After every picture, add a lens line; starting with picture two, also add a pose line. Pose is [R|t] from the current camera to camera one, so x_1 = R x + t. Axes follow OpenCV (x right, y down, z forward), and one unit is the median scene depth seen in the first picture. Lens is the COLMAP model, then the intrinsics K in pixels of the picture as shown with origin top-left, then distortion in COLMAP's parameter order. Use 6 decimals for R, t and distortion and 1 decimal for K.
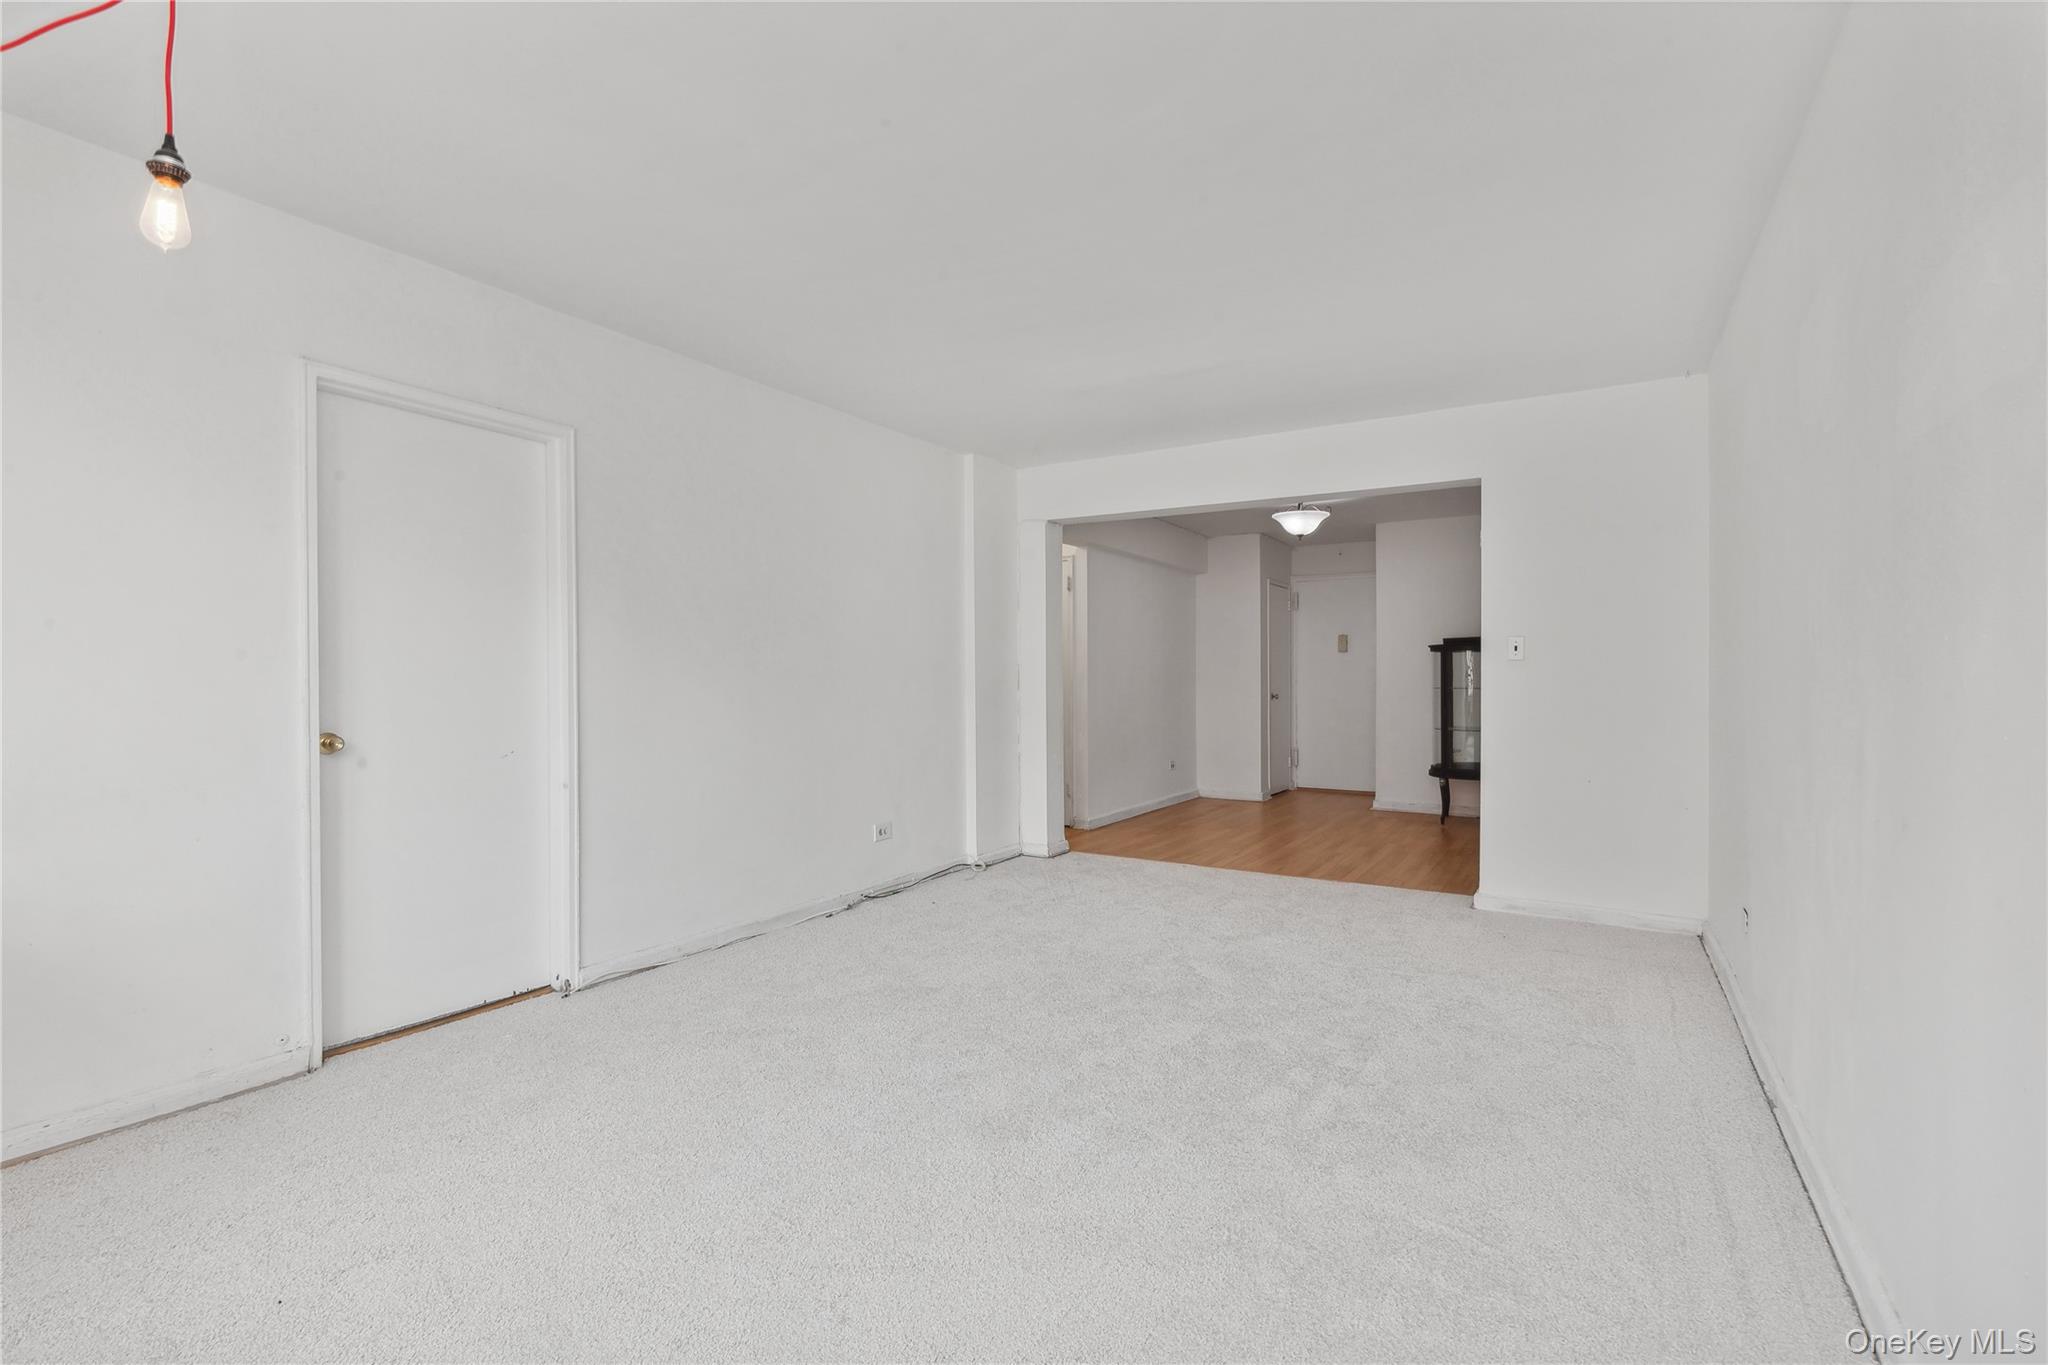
lens RADIAL K [[954.3, 0, 1026.0], [0, 954.3, 698.3], [0, 0, 1]] dist [0.001577, -0.000640]
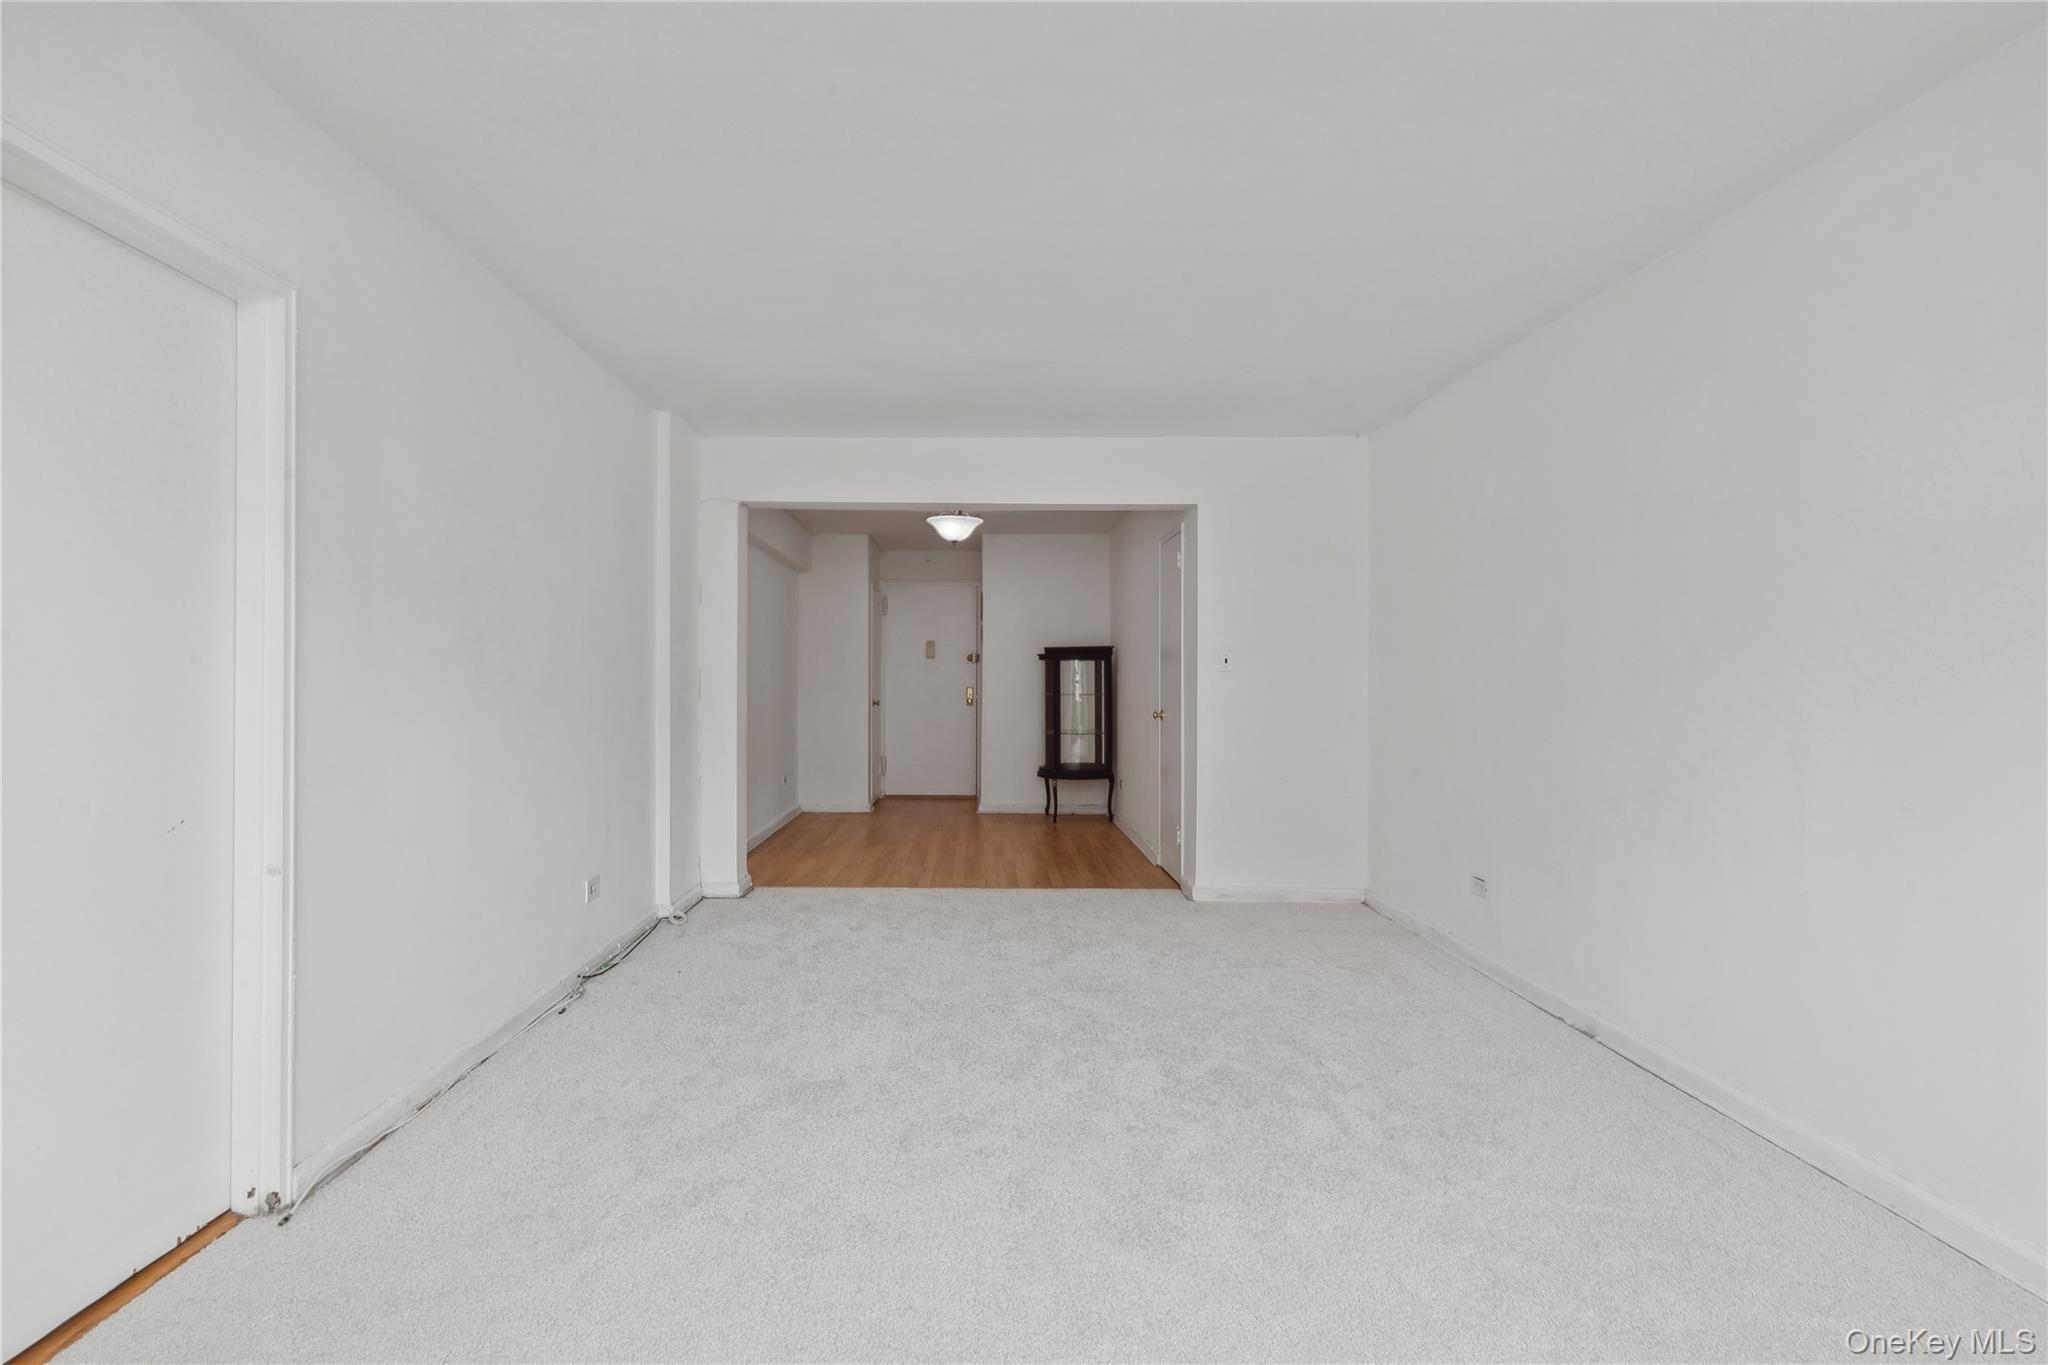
lens RADIAL K [[981.7, 0, 1024.0], [0, 981.7, 682.5], [0, 0, 1]] dist [-0.000086, -0.000713]
pose [[0.852914, 0.002430, 0.522046, -0.217288], [0.007760, 0.999820, -0.017332, -0.007170], [-0.521994, 0.018834, 0.852741, 0.118206]]
